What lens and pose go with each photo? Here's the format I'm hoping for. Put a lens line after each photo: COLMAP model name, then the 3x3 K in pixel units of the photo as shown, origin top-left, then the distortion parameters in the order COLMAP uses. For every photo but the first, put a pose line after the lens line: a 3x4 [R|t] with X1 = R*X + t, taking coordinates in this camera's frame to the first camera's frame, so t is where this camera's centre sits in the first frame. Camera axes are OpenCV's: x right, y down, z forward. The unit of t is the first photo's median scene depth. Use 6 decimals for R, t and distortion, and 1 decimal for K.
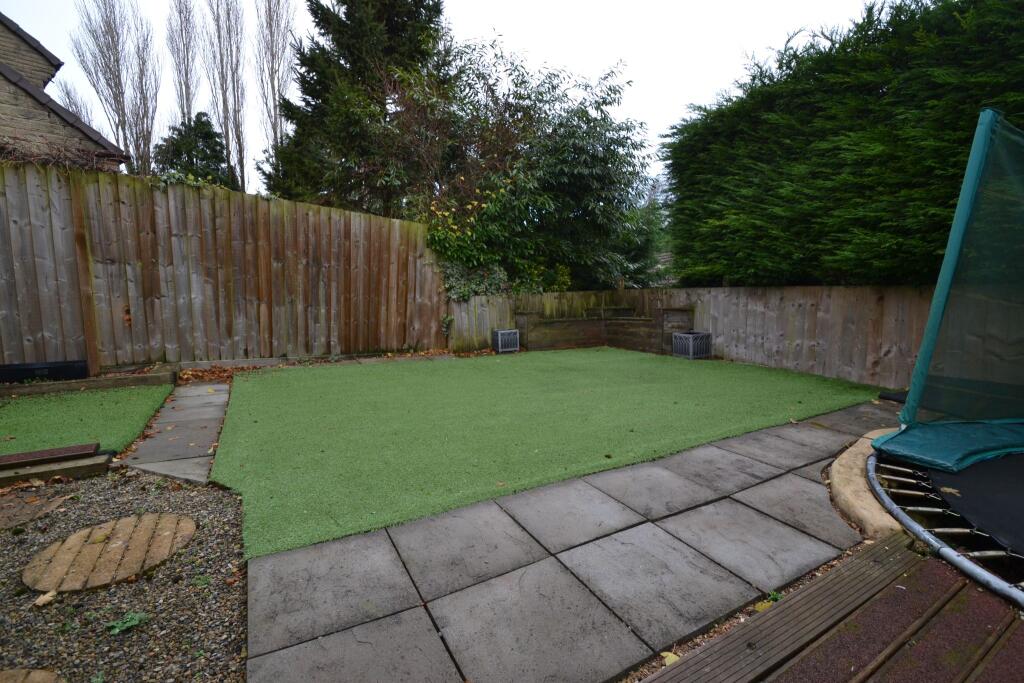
lens RADIAL K [[453.6, 0, 506.2], [0, 453.6, 343.9], [0, 0, 1]] dist [0.020257, -0.021134]
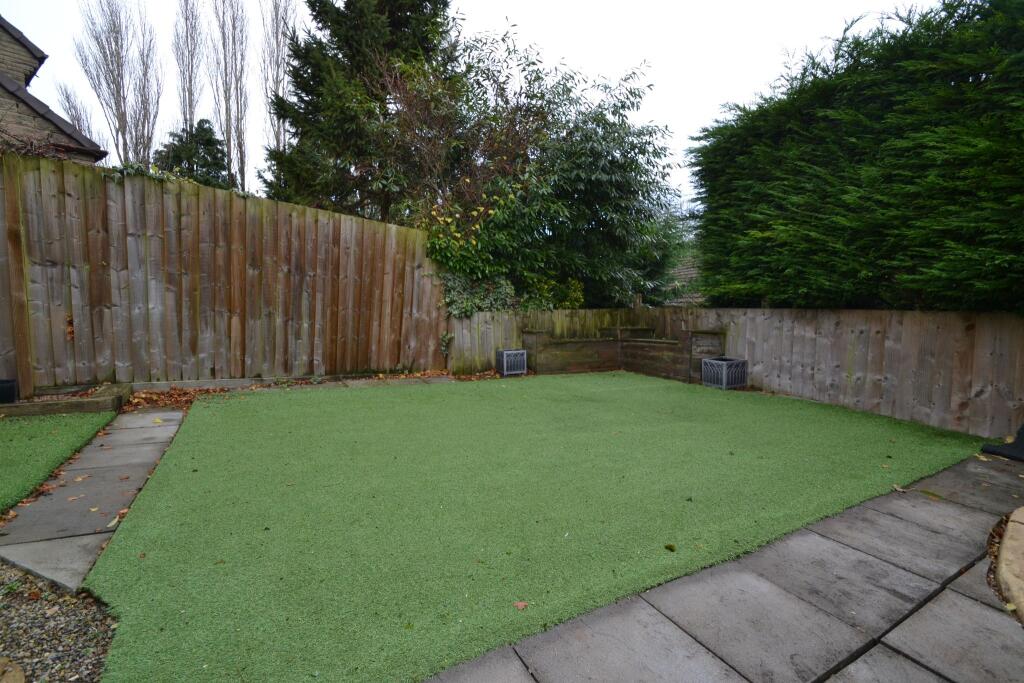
lens RADIAL K [[453.6, 0, 506.2], [0, 453.6, 343.9], [0, 0, 1]] dist [0.020257, -0.021134]
pose [[0.999771, 0.021403, 0.000364, -0.015239], [-0.021380, 0.999244, -0.032478, -0.016846], [-0.001059, 0.032463, 0.999472, 0.122292]]
